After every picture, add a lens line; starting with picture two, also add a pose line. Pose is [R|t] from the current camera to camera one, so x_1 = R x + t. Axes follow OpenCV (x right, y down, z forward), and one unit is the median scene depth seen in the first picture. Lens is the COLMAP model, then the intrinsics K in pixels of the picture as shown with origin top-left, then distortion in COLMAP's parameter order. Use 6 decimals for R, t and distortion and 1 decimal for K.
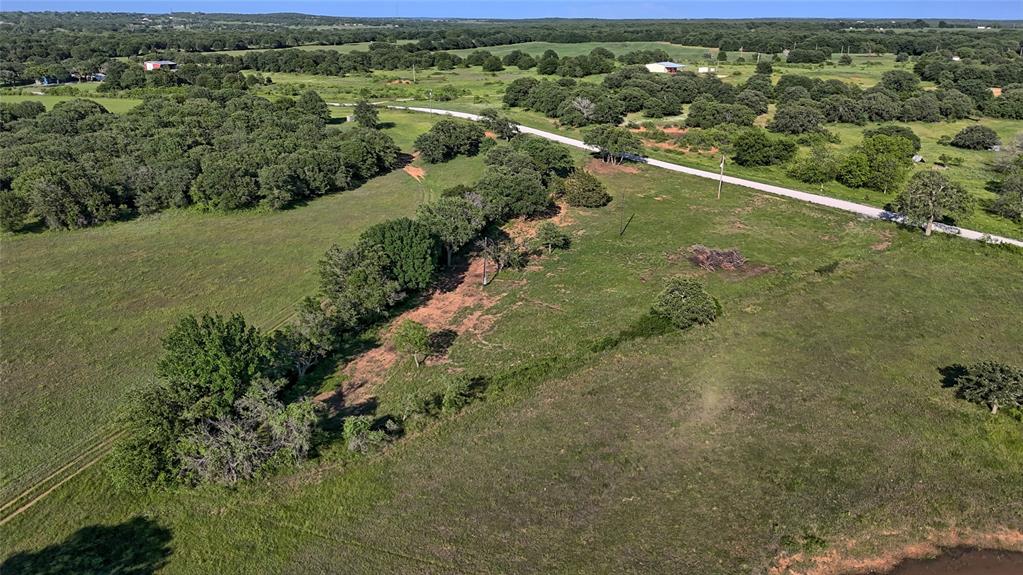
lens RADIAL K [[751.4, 0, 511.5], [0, 751.4, 287.5], [0, 0, 1]] dist [0.072400, -0.086735]
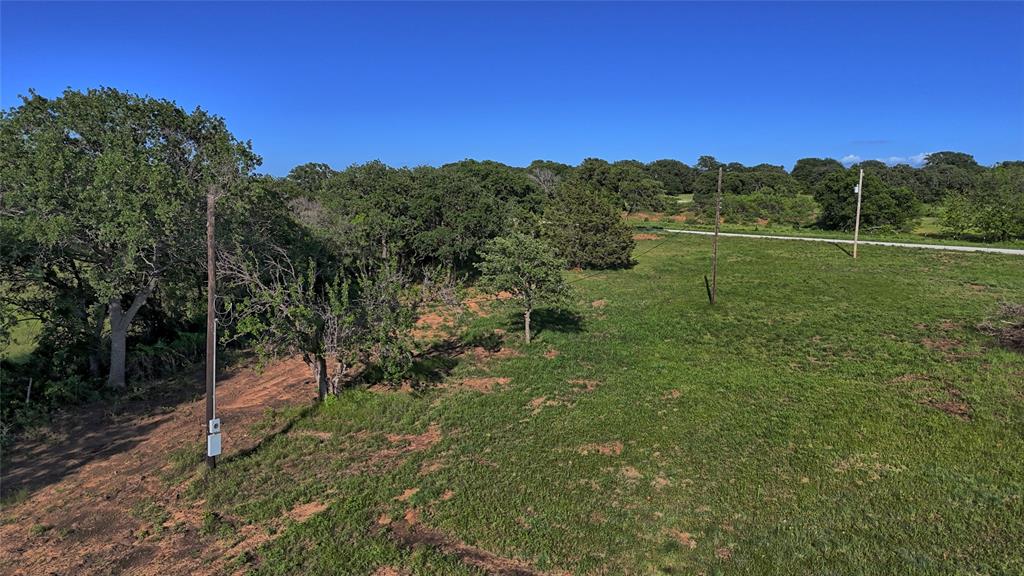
lens RADIAL K [[752.1, 0, 512.0], [0, 752.1, 288.0], [0, 0, 1]] dist [0.072400, -0.086735]
pose [[0.996514, -0.016793, 0.081722, 0.021749], [0.034341, 0.975268, -0.218340, -0.001069], [-0.076034, 0.220385, 0.972445, 0.745327]]
